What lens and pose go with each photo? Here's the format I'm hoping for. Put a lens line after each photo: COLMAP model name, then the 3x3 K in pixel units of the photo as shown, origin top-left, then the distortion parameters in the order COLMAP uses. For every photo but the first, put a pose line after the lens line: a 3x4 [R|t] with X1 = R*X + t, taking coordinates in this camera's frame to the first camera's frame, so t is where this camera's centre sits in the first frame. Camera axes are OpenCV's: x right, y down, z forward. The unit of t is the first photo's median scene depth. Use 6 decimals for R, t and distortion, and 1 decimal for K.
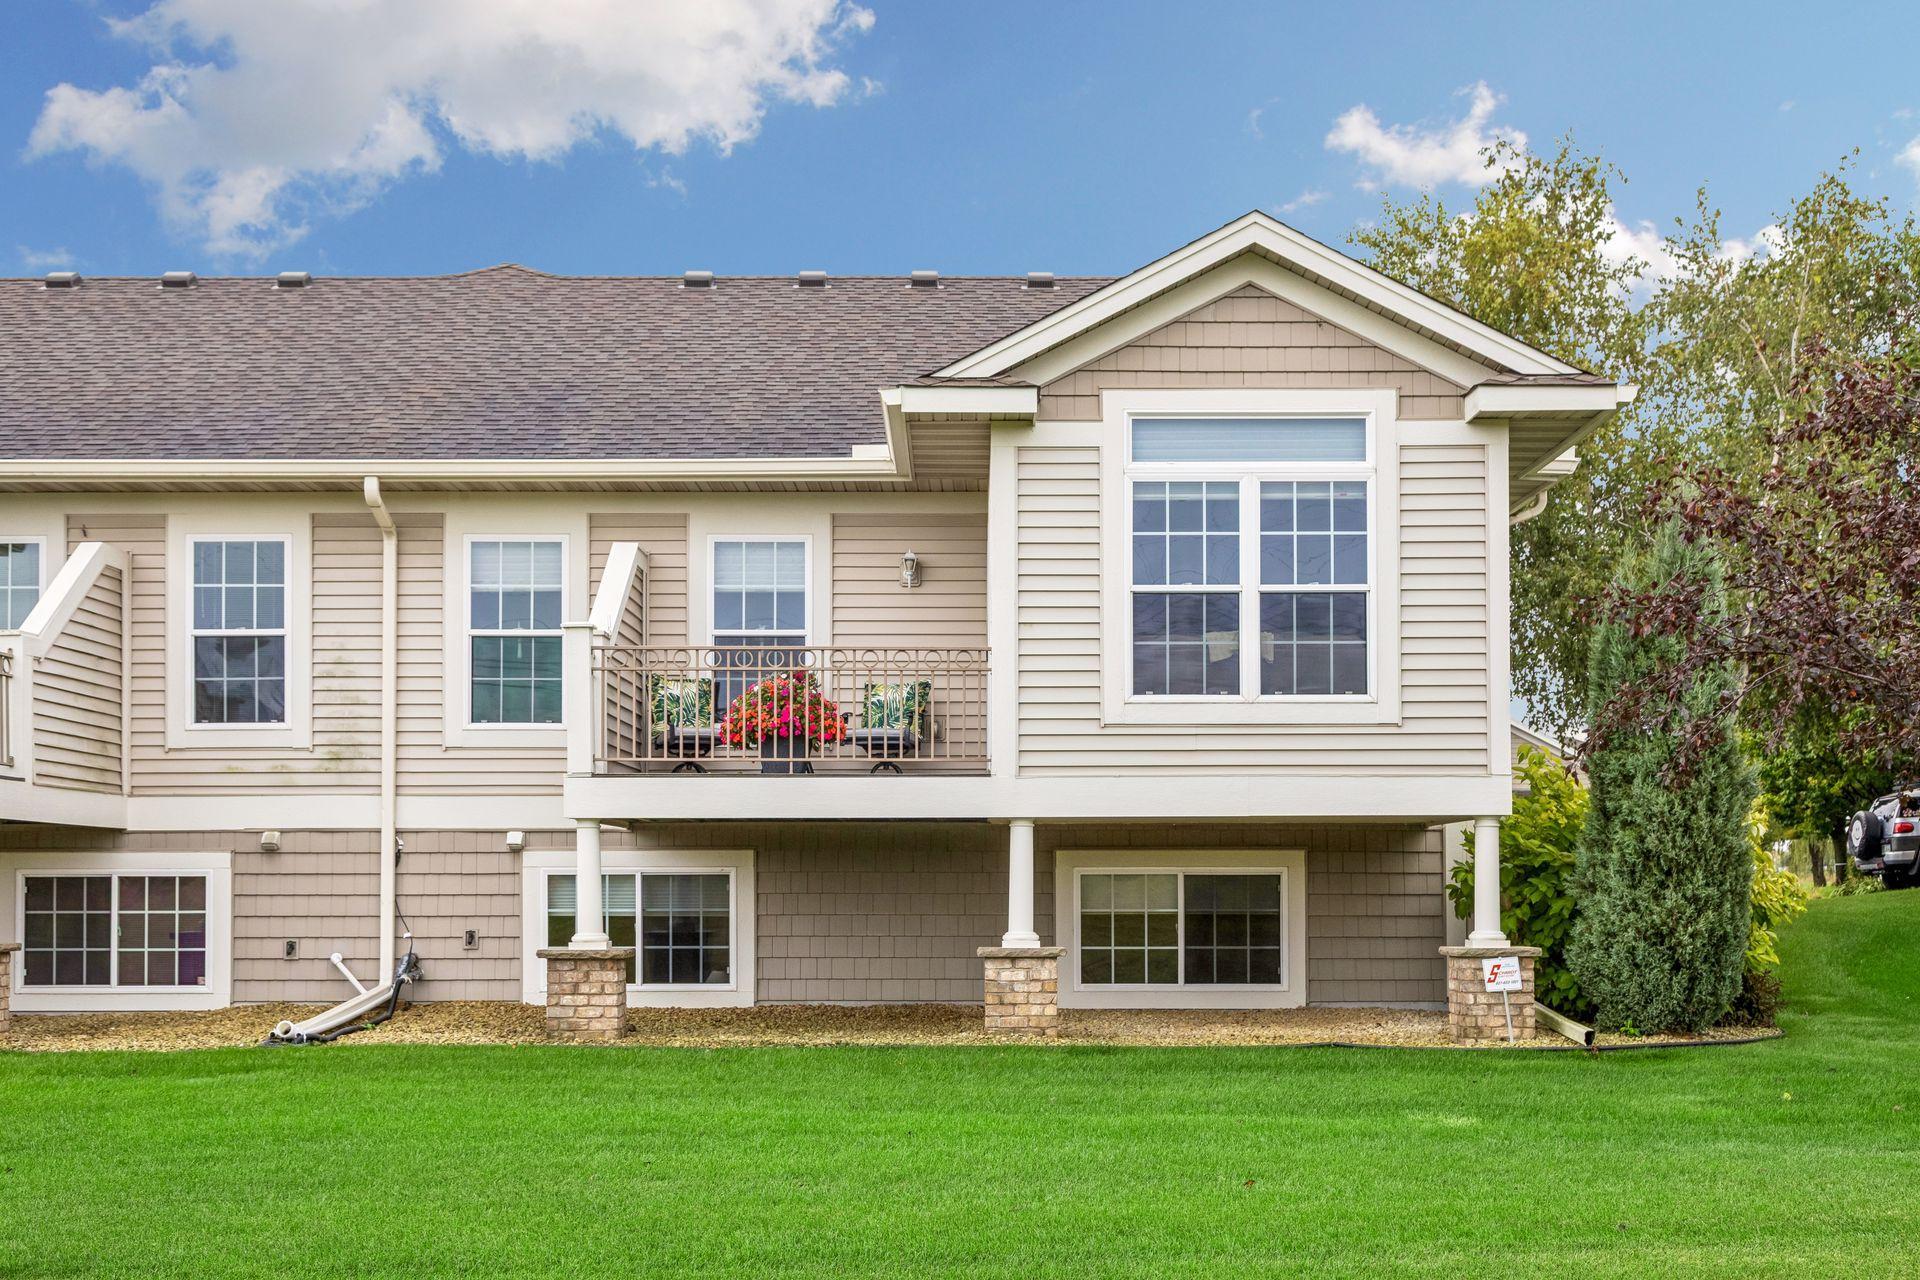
lens RADIAL K [[2444.3, 0, 957.9], [0, 2444.3, 830.5], [0, 0, 1]] dist [-0.019819, -0.020547]
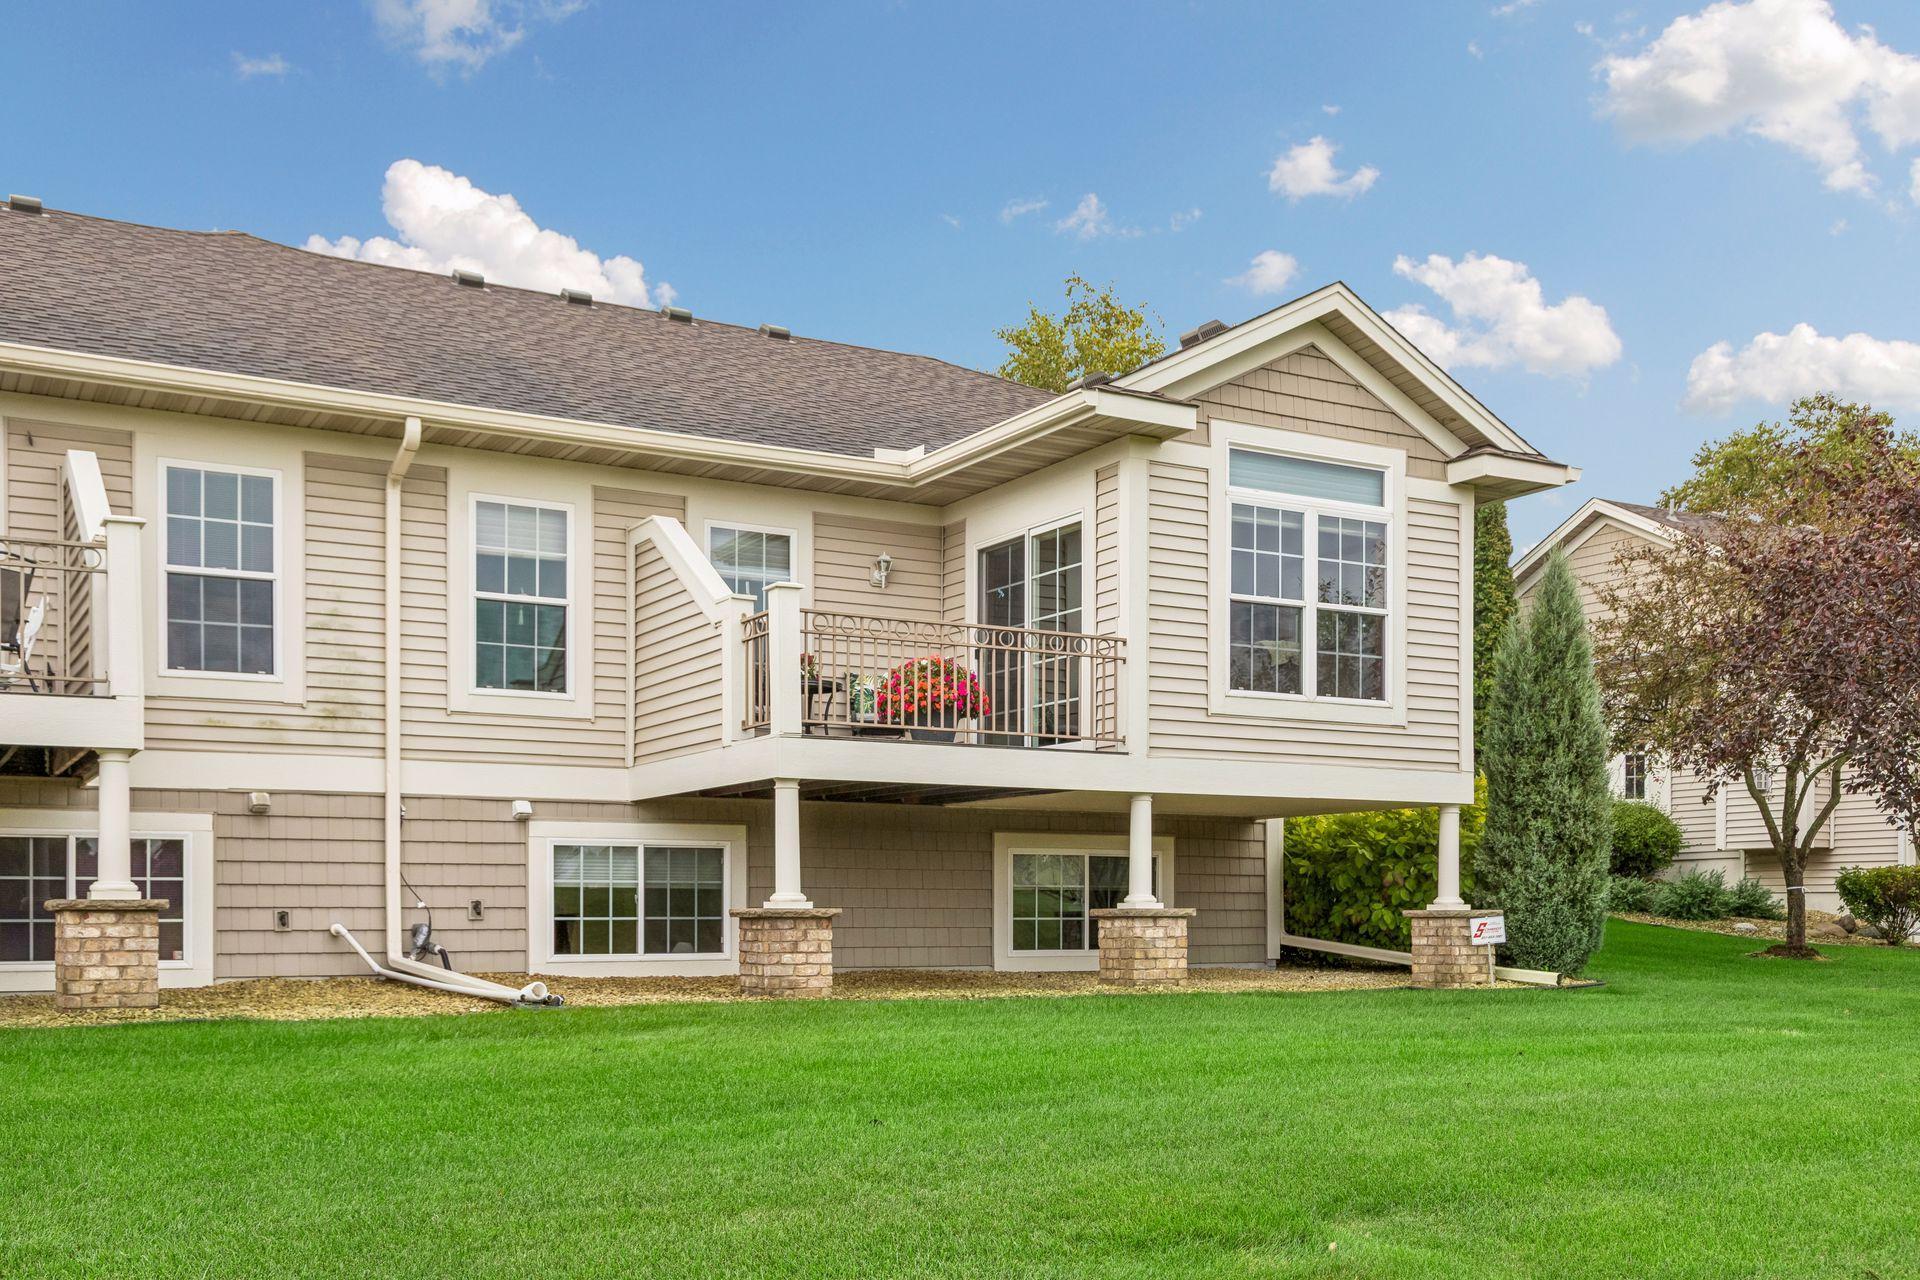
lens RADIAL K [[1935.1, 0, 965.5], [0, 1935.1, 912.6], [0, 0, 1]] dist [0.000887, 0.003097]
pose [[0.863270, 0.002615, 0.504736, -0.422365], [-0.011960, 0.999812, 0.015275, 0.031666], [-0.504601, -0.019223, 0.863139, 0.234929]]
